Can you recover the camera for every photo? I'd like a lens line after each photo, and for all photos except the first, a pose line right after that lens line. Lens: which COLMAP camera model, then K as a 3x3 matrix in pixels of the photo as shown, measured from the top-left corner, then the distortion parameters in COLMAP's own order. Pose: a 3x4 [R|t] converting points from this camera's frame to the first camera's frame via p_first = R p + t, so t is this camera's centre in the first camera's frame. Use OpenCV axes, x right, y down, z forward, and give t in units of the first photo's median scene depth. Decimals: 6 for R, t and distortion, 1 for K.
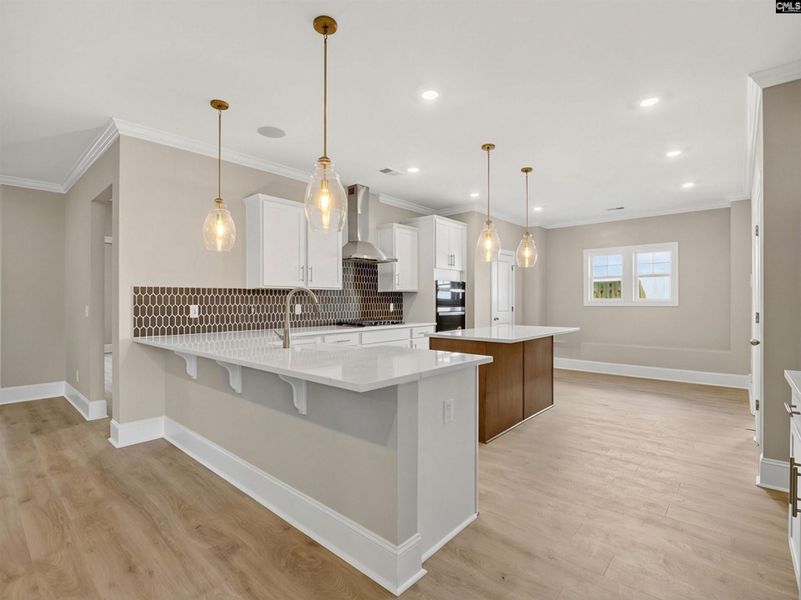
lens RADIAL K [[389.9, 0, 399.4], [0, 389.9, 304.2], [0, 0, 1]] dist [-0.012728, -0.001045]
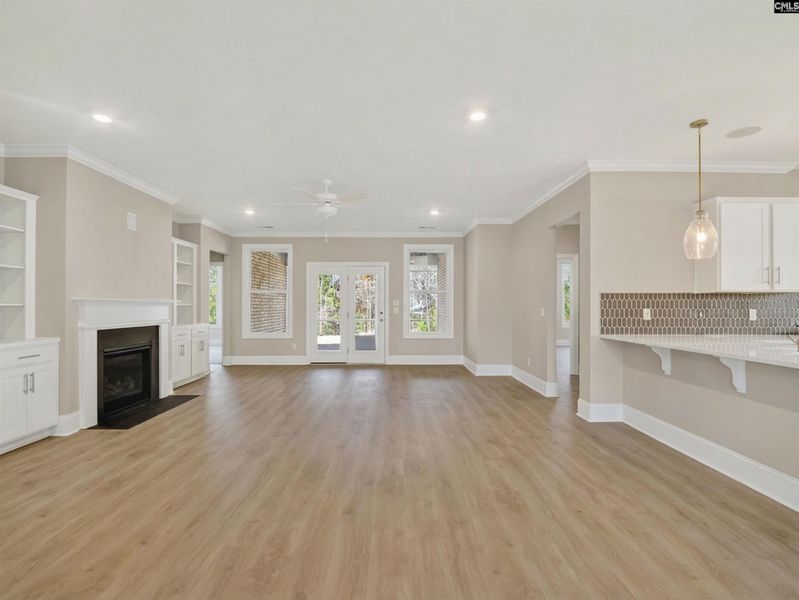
lens RADIAL K [[389.0, 0, 398.4], [0, 389.0, 304.2], [0, 0, 1]] dist [-0.012728, -0.001045]
pose [[0.670362, 0.001416, -0.742033, -0.132009], [-0.010036, 0.999924, -0.007159, 0.003168], [0.741967, 0.012246, 0.670325, -0.190944]]
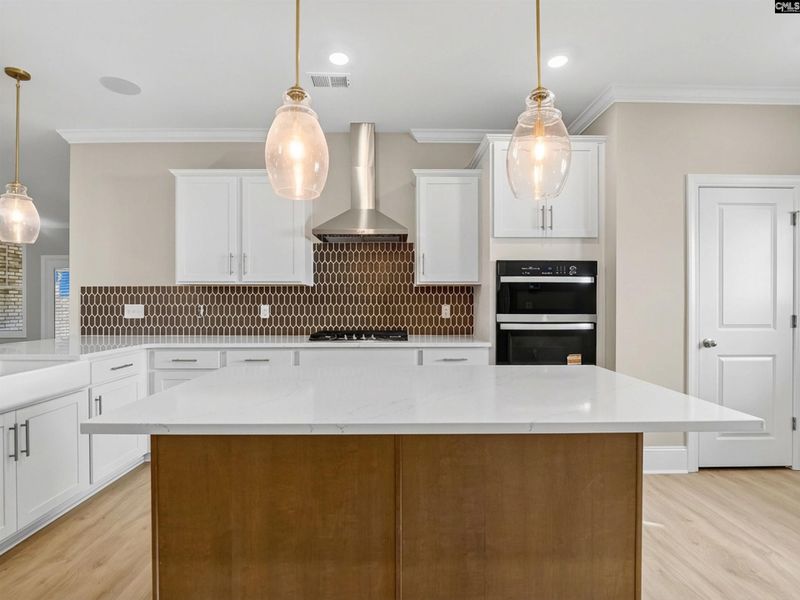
lens RADIAL K [[389.5, 0, 398.9], [0, 389.5, 304.2], [0, 0, 1]] dist [-0.012728, -0.001045]
pose [[0.671093, 0.007843, -0.741332, 0.423544], [-0.007158, 0.999966, 0.004100, -0.005438], [0.741339, 0.002555, 0.671126, 0.603713]]
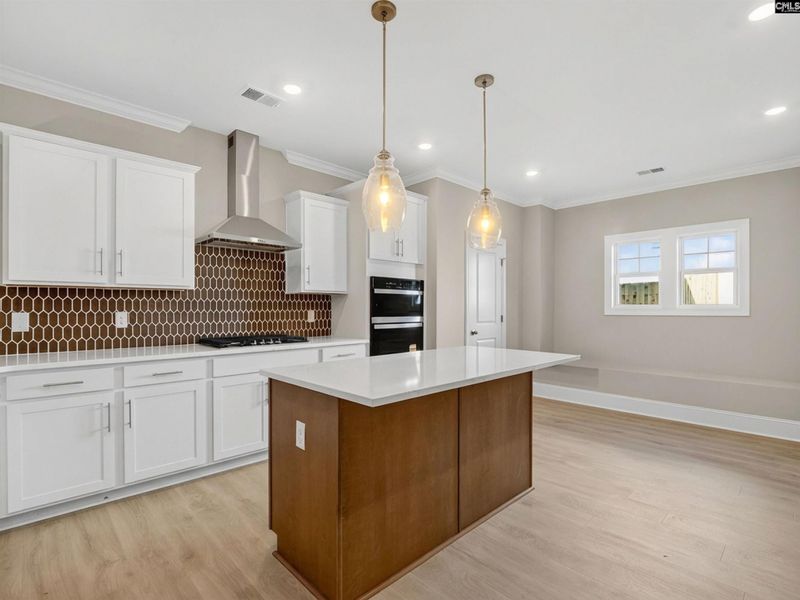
lens RADIAL K [[390.4, 0, 398.2], [0, 390.4, 309.3], [0, 0, 1]] dist [-0.012674, -0.000235]
pose [[0.996866, 0.003360, -0.079036, 0.212213], [-0.003628, 0.999988, -0.003255, -0.002944], [0.079024, 0.003532, 0.996866, 0.356996]]
